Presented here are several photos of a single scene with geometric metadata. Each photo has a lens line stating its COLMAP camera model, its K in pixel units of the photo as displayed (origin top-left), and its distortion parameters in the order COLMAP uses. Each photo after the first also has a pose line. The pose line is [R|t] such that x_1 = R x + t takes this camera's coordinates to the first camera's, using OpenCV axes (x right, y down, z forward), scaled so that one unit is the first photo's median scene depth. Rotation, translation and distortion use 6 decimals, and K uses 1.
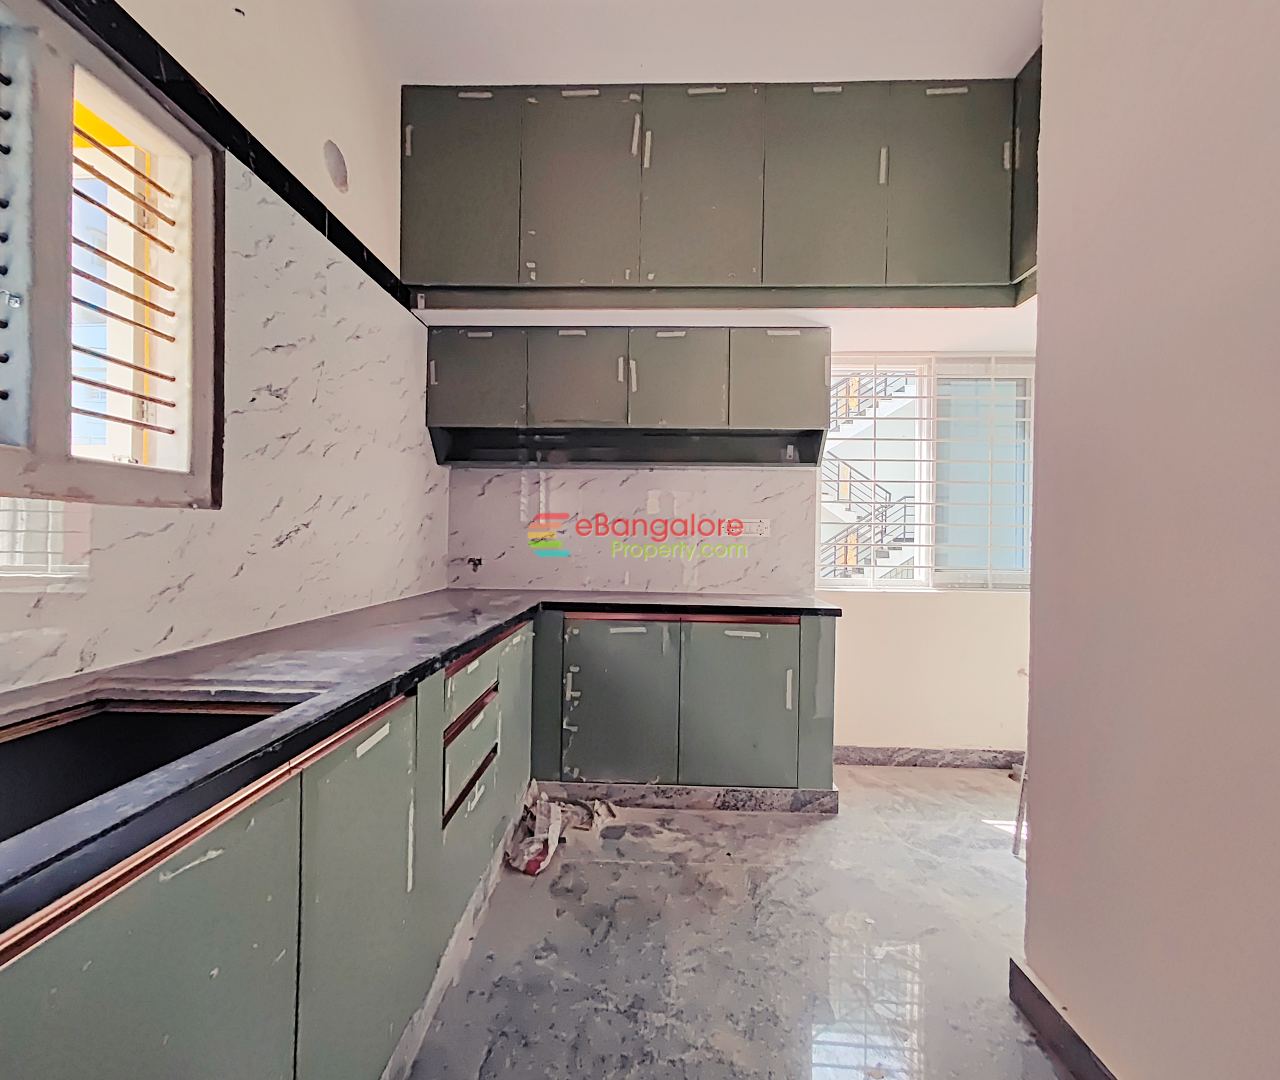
lens RADIAL K [[632.5, 0, 636.2], [0, 632.5, 543.5], [0, 0, 1]] dist [0.004048, 0.003080]
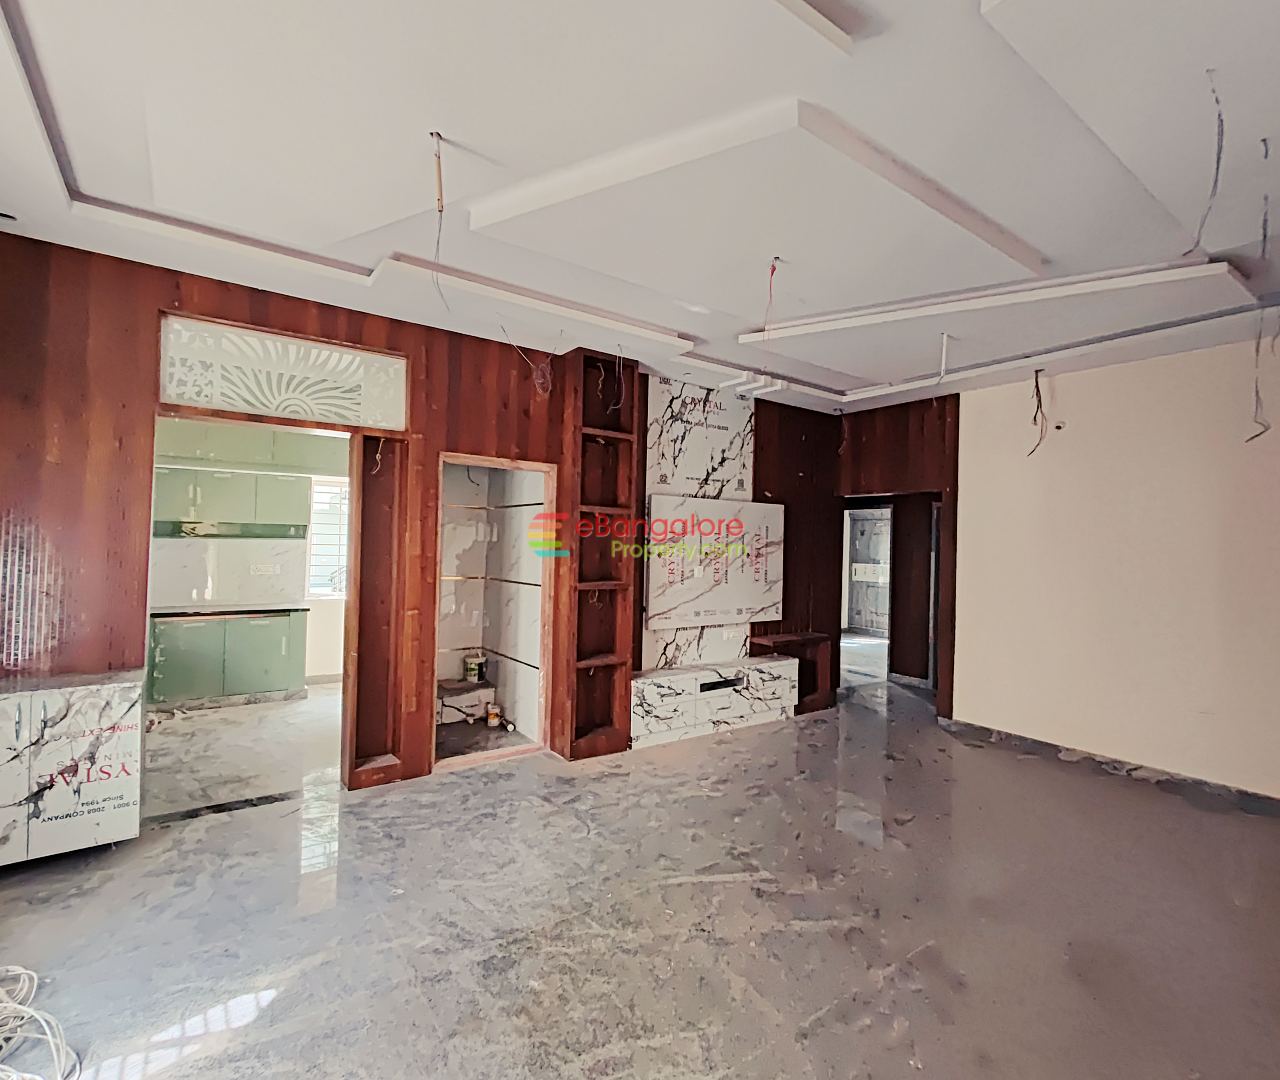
lens RADIAL K [[632.5, 0, 635.7], [0, 632.5, 540.4], [0, 0, 1]] dist [0.004048, 0.003080]
pose [[0.792772, 0.012030, 0.609399, -0.137277], [-0.006835, 0.999918, -0.010848, -0.122417], [-0.609479, 0.004434, 0.792789, -1.505095]]
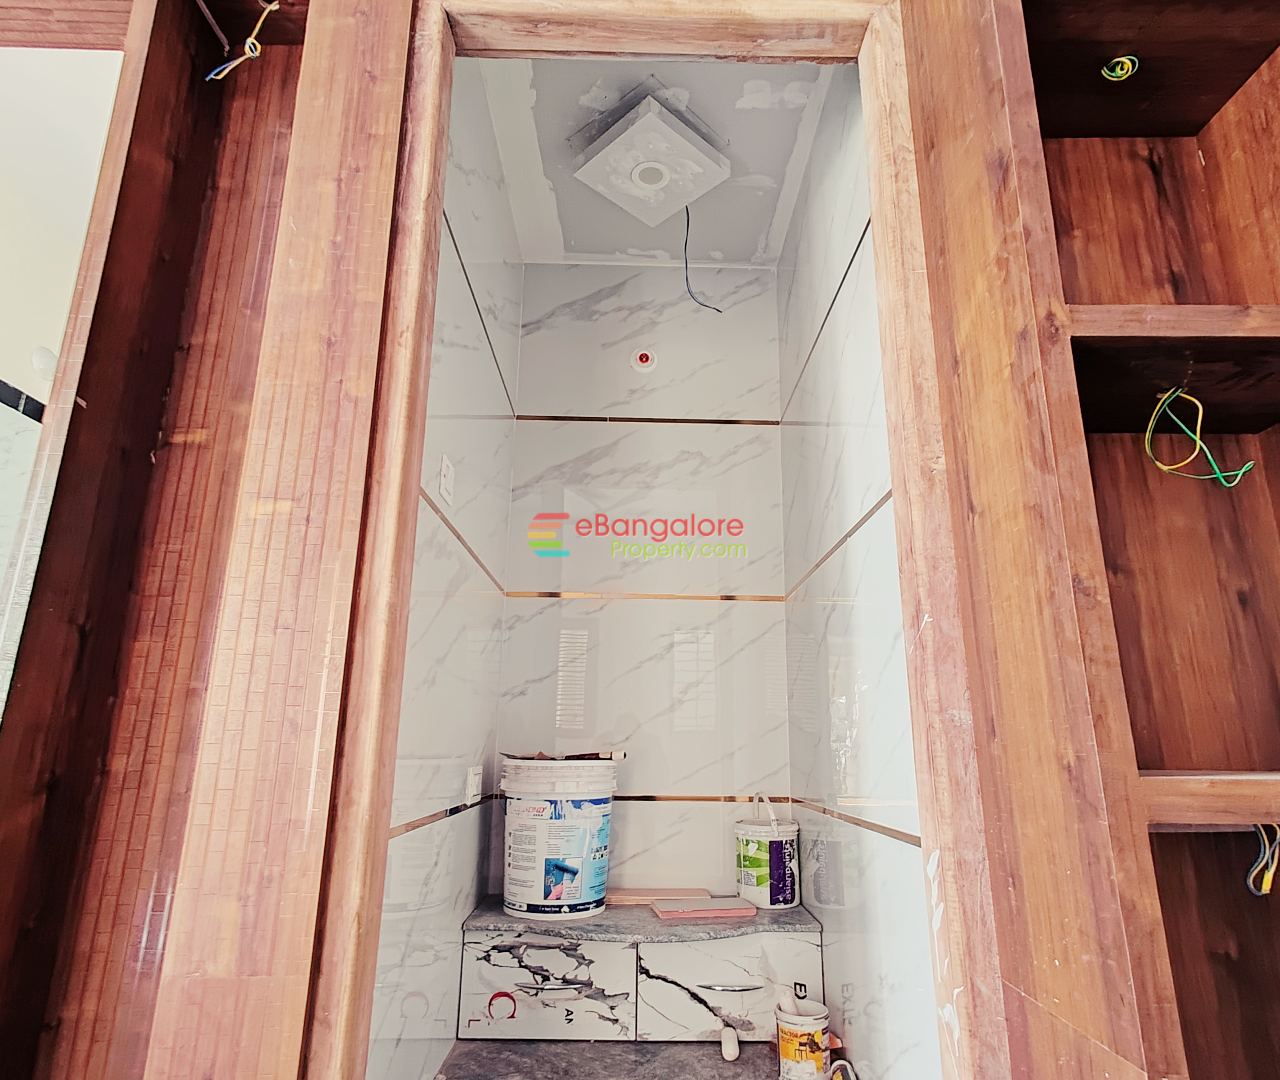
lens RADIAL K [[749.6, 0, 640.0], [0, 749.6, 534.7], [0, 0, 1]] dist [-0.015377, 0.000152]
pose [[0.999222, 0.009111, 0.038362, 0.547903], [0.002010, 0.959897, -0.280345, 0.168696], [-0.039378, 0.280204, 0.959132, -0.392305]]
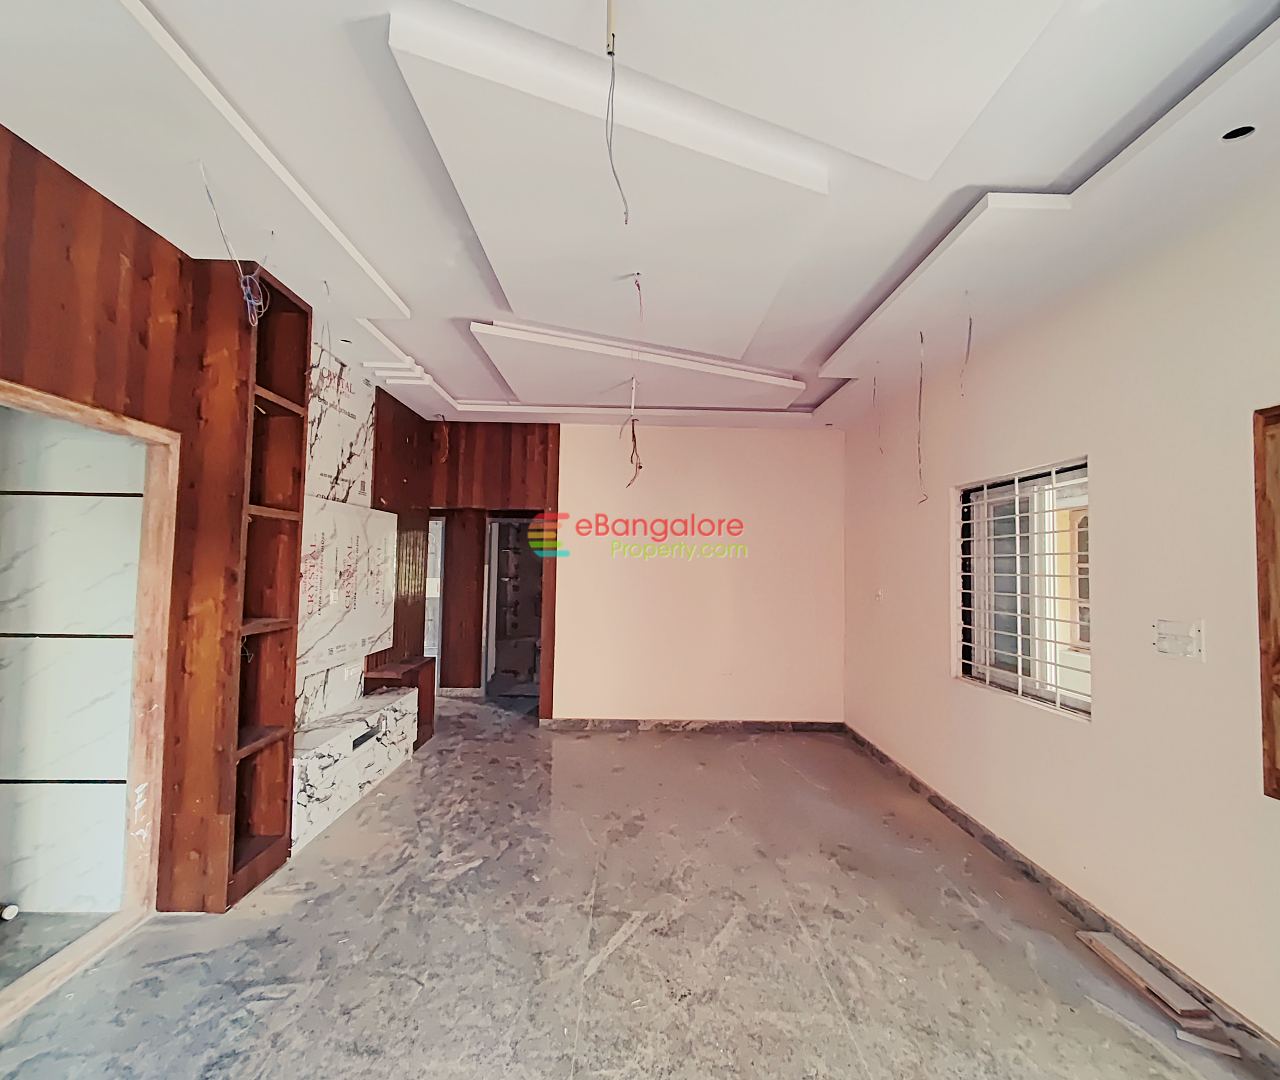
lens RADIAL K [[632.5, 0, 640.7], [0, 632.5, 539.2], [0, 0, 1]] dist [0.004048, 0.003080]
pose [[-0.049538, 0.029244, 0.998344, -0.345788], [-0.005378, 0.999549, -0.029546, -0.144850], [-0.998758, -0.006832, -0.049358, -0.718185]]
